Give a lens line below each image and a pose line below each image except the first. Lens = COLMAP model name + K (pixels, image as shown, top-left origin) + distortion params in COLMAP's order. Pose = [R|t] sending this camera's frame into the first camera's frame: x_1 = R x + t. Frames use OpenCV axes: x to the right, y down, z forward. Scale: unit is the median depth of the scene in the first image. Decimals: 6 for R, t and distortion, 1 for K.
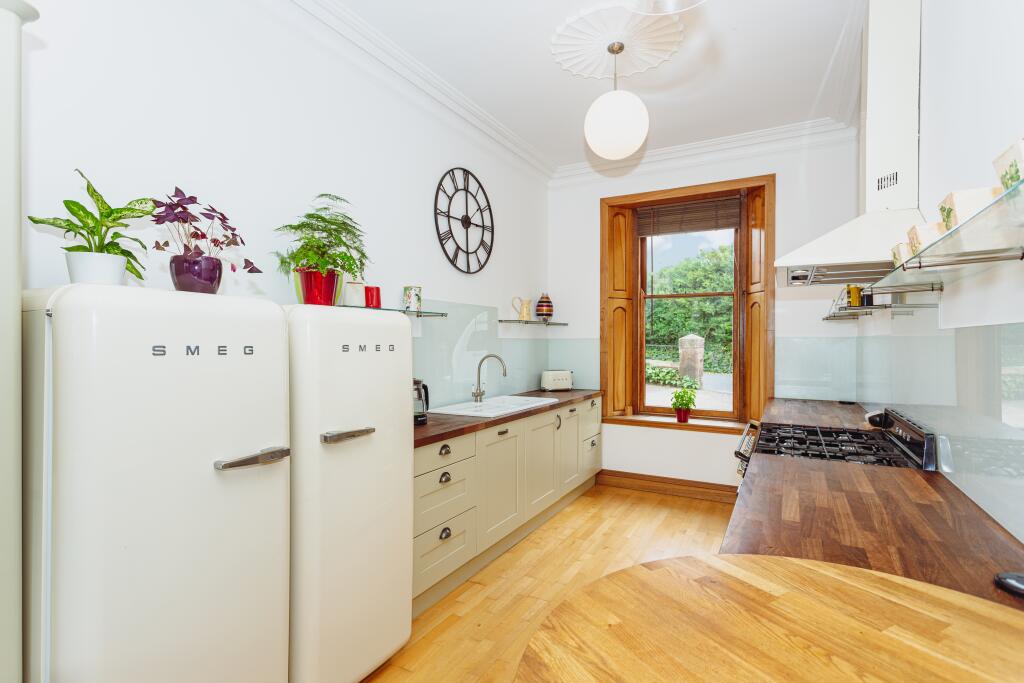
lens RADIAL K [[491.7, 0, 512.0], [0, 491.7, 341.5], [0, 0, 1]] dist [-0.002420, -0.000235]
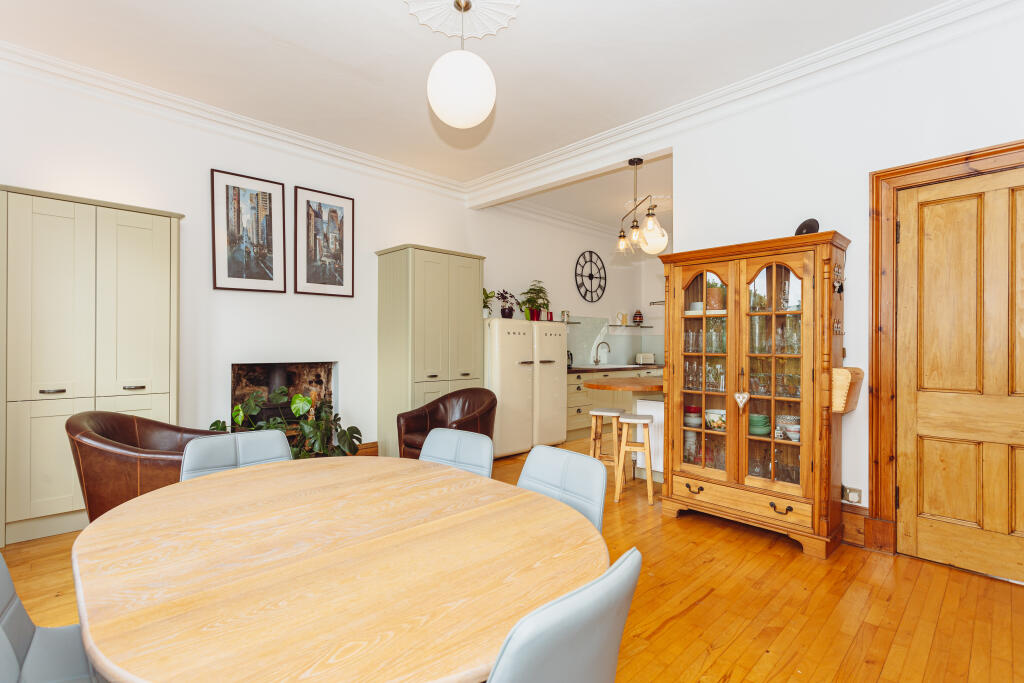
lens RADIAL K [[491.7, 0, 512.0], [0, 491.7, 341.5], [0, 0, 1]] dist [-0.002420, -0.000235]
pose [[0.956988, -0.003348, -0.290108, 0.186702], [-0.000258, 0.999923, -0.012390, 0.049458], [0.290127, 0.011932, 0.956914, -1.054469]]
